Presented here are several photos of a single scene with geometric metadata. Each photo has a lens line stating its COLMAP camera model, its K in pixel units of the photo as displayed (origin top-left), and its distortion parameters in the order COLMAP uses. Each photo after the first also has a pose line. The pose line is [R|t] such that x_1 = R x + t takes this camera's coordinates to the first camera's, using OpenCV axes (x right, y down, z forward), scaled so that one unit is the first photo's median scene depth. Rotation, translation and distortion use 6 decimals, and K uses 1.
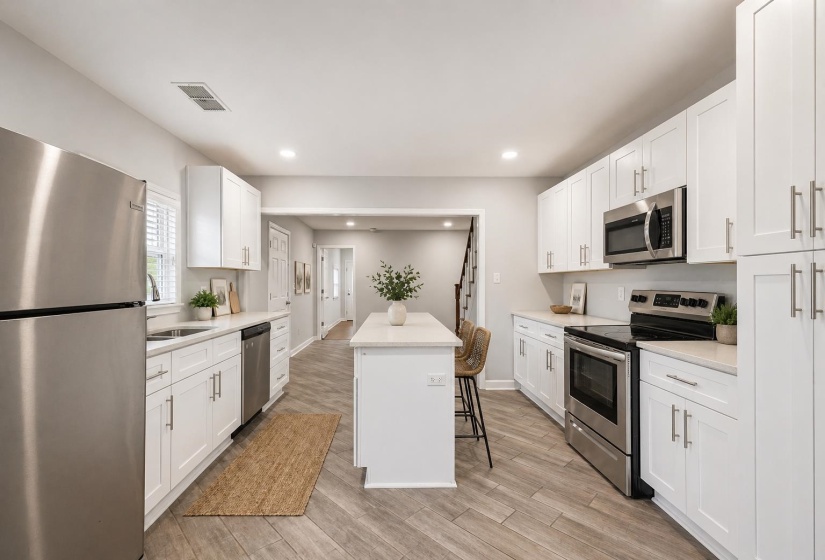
lens RADIAL K [[317.1, 0, 412.5], [0, 317.1, 280.0], [0, 0, 1]] dist [0.000371, 0.000130]
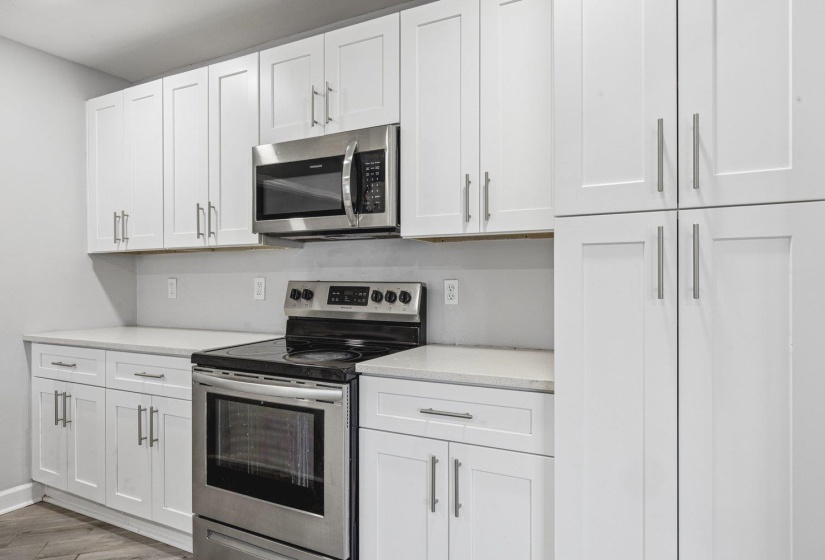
lens RADIAL K [[501.6, 0, 412.5], [0, 501.6, 280.0], [0, 0, 1]] dist [0.001262, 0.001186]
pose [[0.528212, 0.003273, 0.849107, -0.021815], [-0.013740, 0.999895, 0.004694, 0.025219], [-0.849002, -0.014146, 0.528201, 0.323742]]
